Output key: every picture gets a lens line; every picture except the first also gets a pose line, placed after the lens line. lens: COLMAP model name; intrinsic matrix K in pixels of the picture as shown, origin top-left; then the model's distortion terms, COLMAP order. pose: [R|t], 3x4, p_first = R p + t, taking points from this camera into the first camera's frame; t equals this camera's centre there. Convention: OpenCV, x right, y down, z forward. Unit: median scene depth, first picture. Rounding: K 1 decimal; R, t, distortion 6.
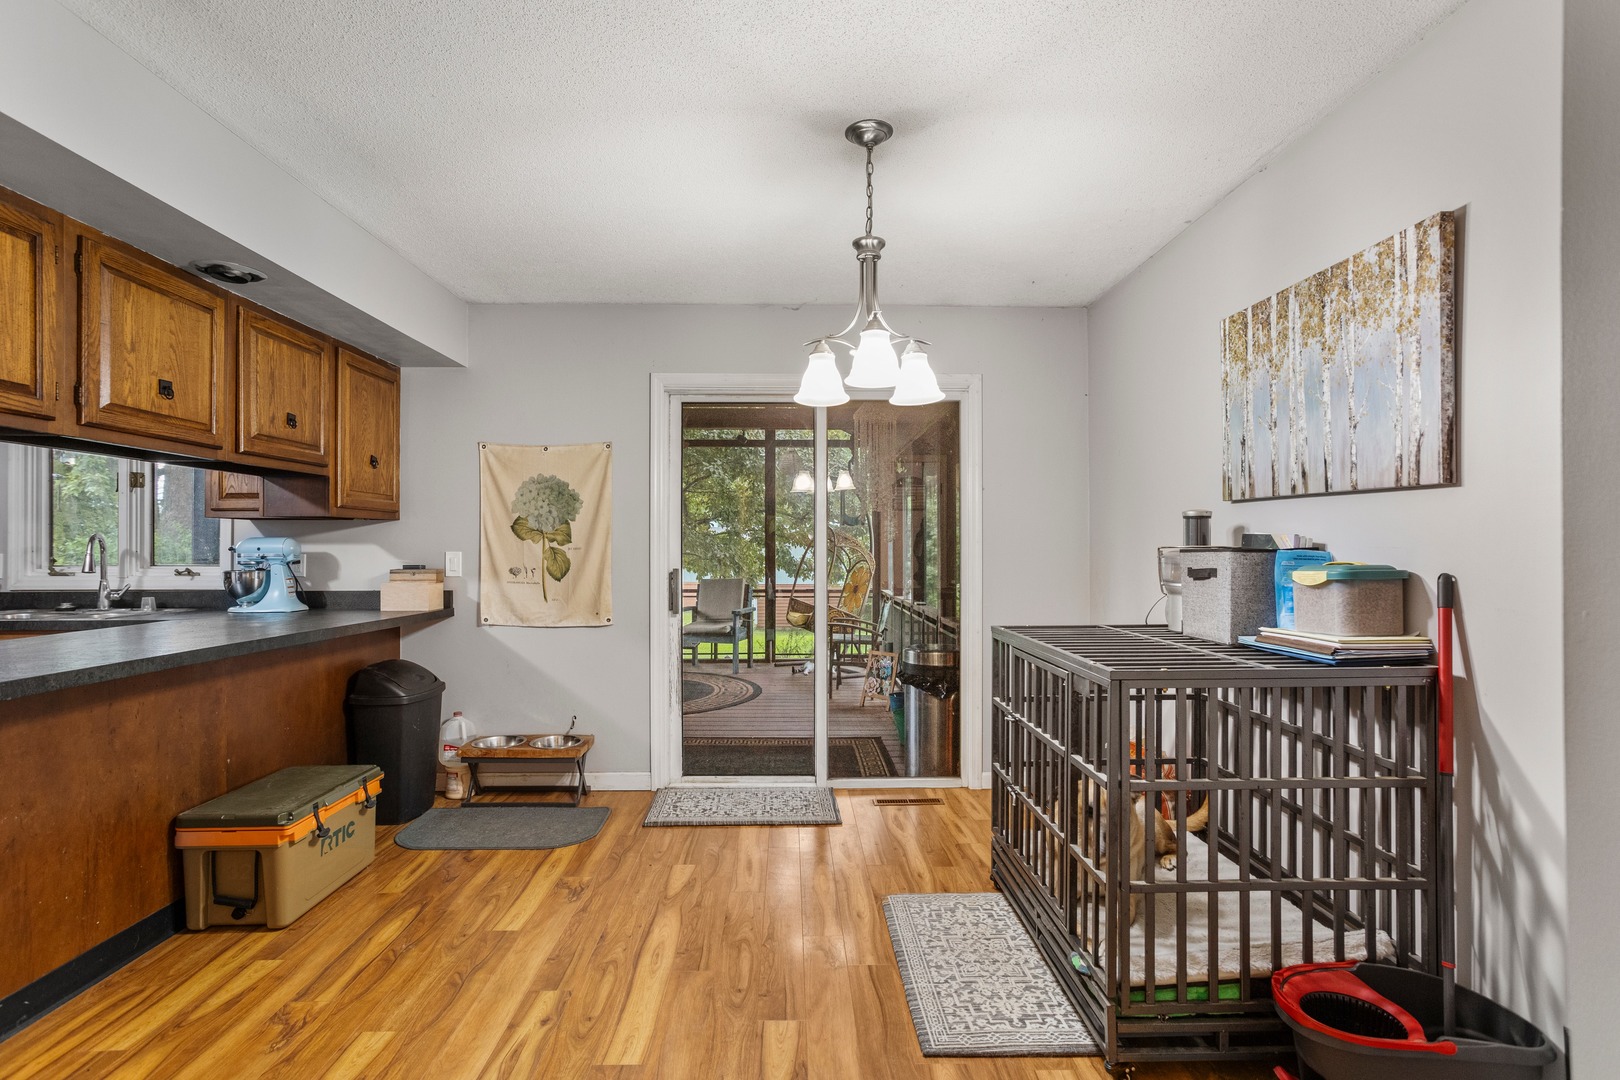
lens RADIAL K [[804.3, 0, 809.4], [0, 804.3, 537.4], [0, 0, 1]] dist [-0.030211, 0.002285]
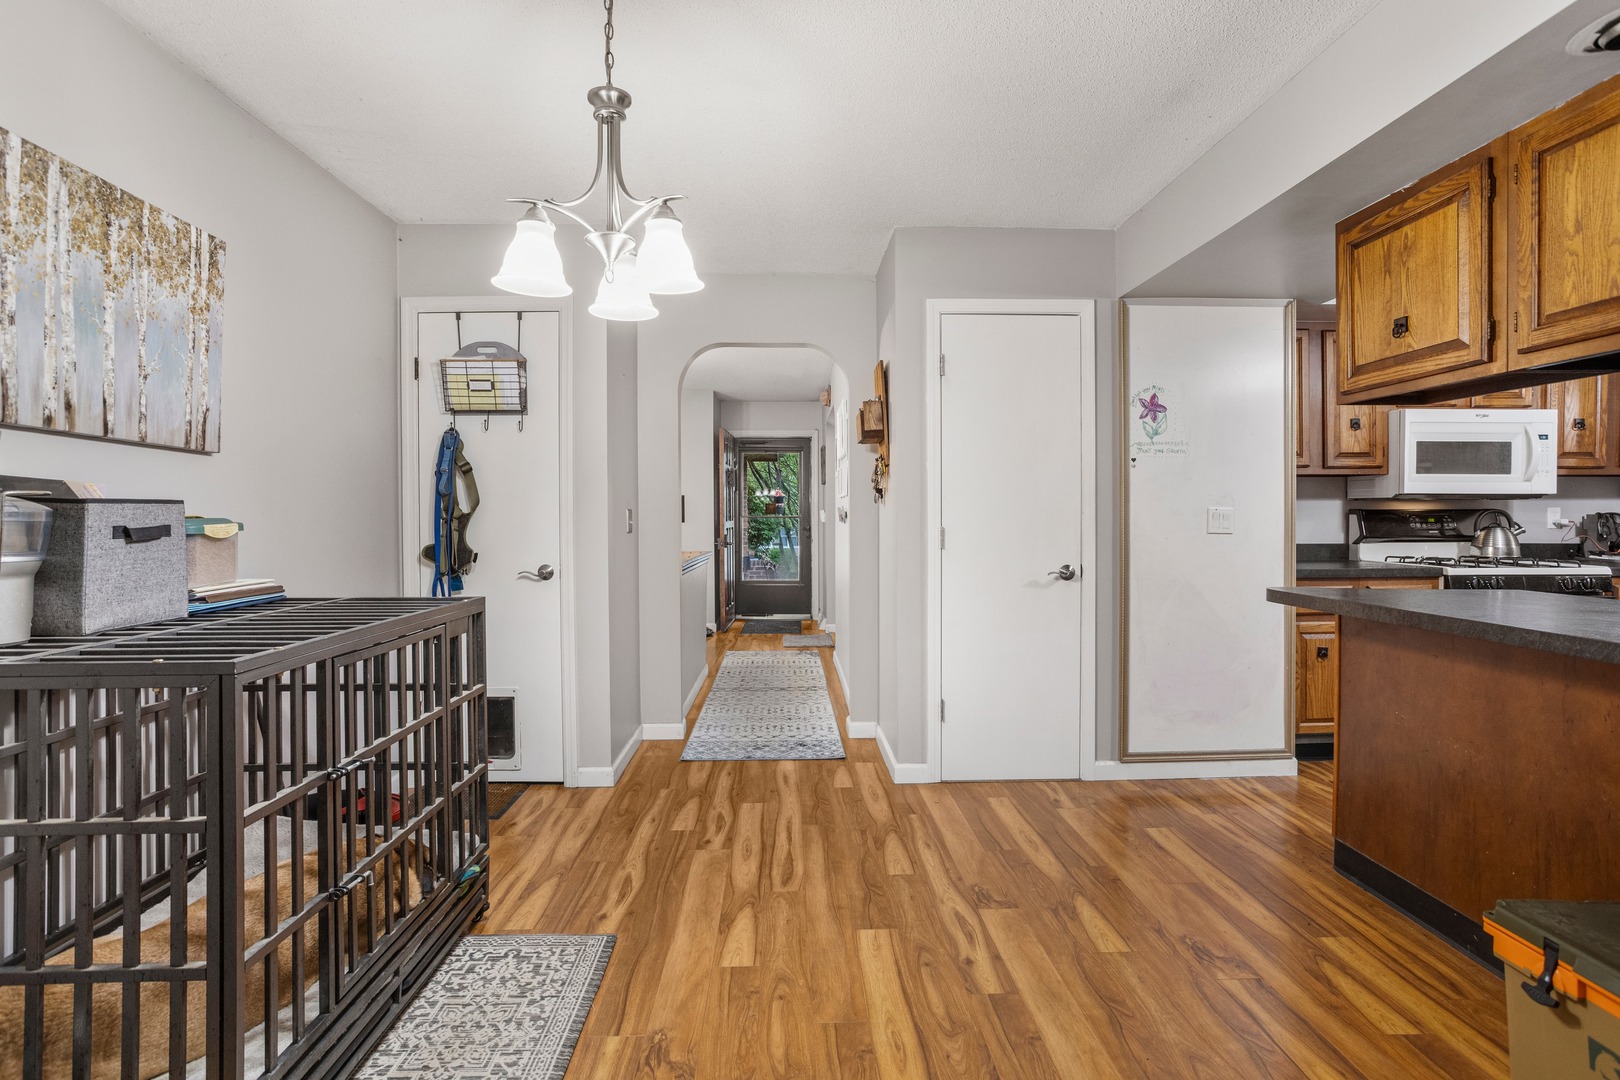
lens RADIAL K [[804.3, 0, 809.1], [0, 804.3, 531.3], [0, 0, 1]] dist [-0.030211, 0.002285]
pose [[-0.999979, 0.005989, -0.002431, -0.116711], [0.005985, 0.999981, 0.001645, 0.049480], [0.002441, 0.001630, -0.999996, 1.835926]]
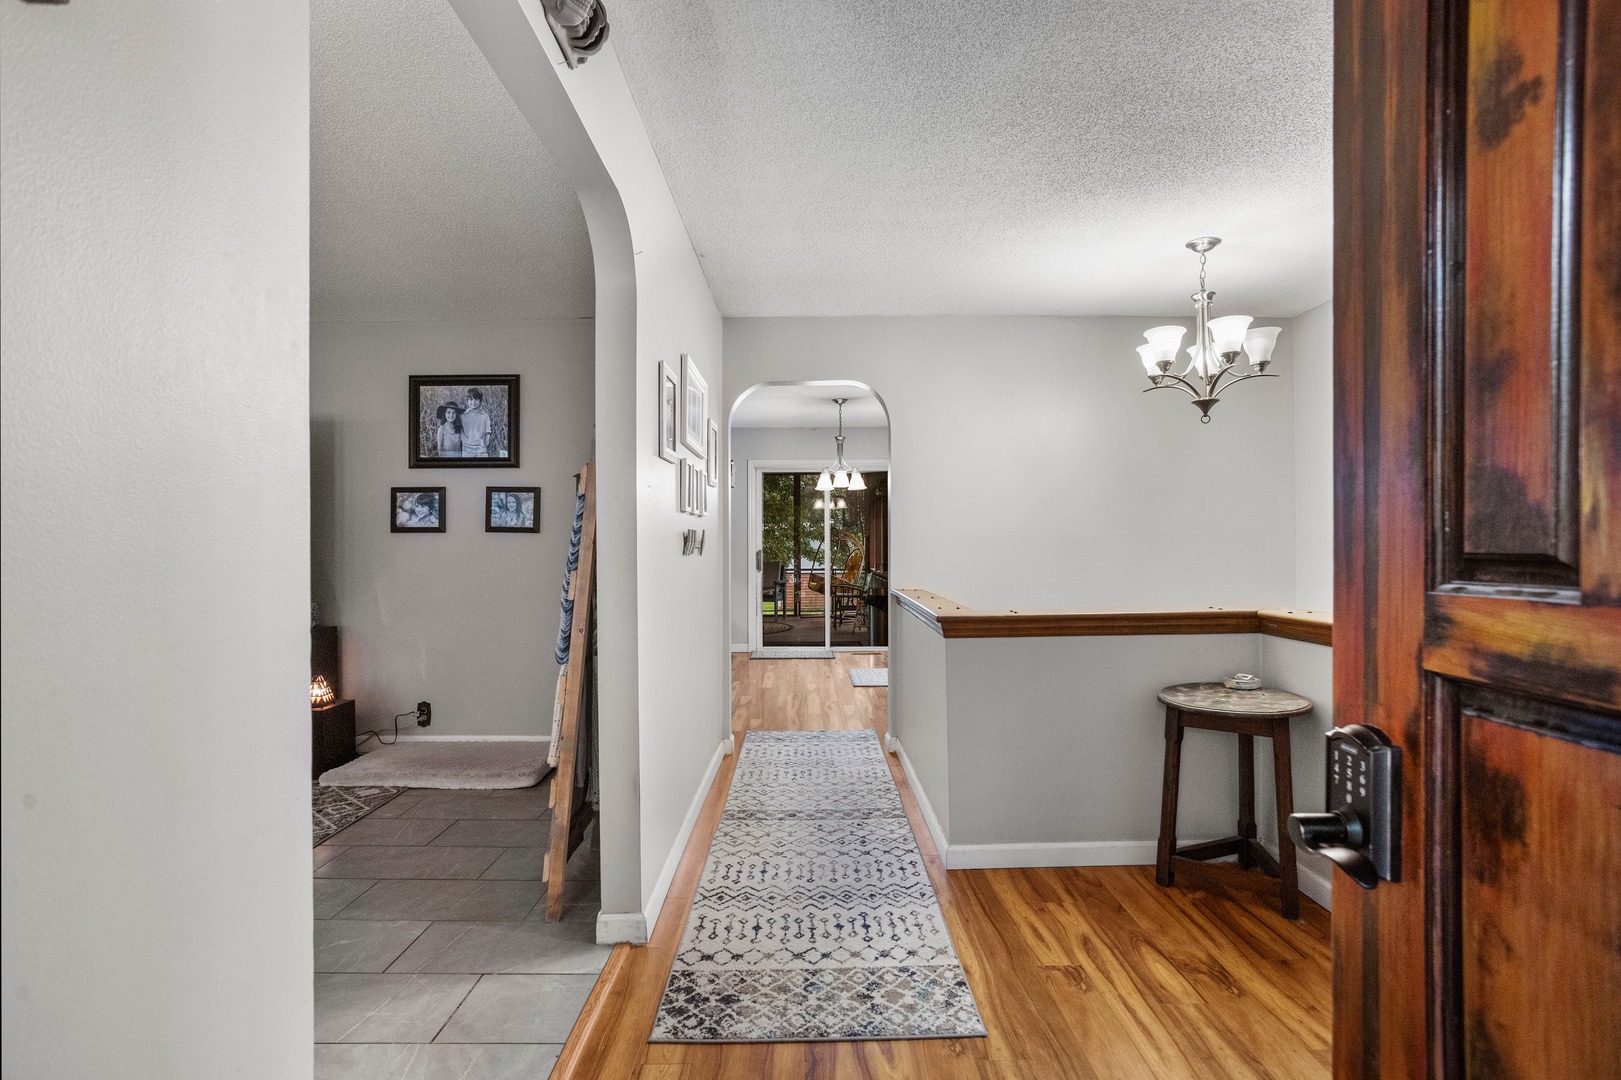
lens RADIAL K [[804.8, 0, 809.9], [0, 804.8, 544.2], [0, 0, 1]] dist [-0.030211, 0.002285]
pose [[0.999879, -0.001872, -0.015433, 0.005391], [0.001941, 0.999988, 0.004459, 0.025335], [0.015424, -0.004489, 0.999871, -2.067373]]
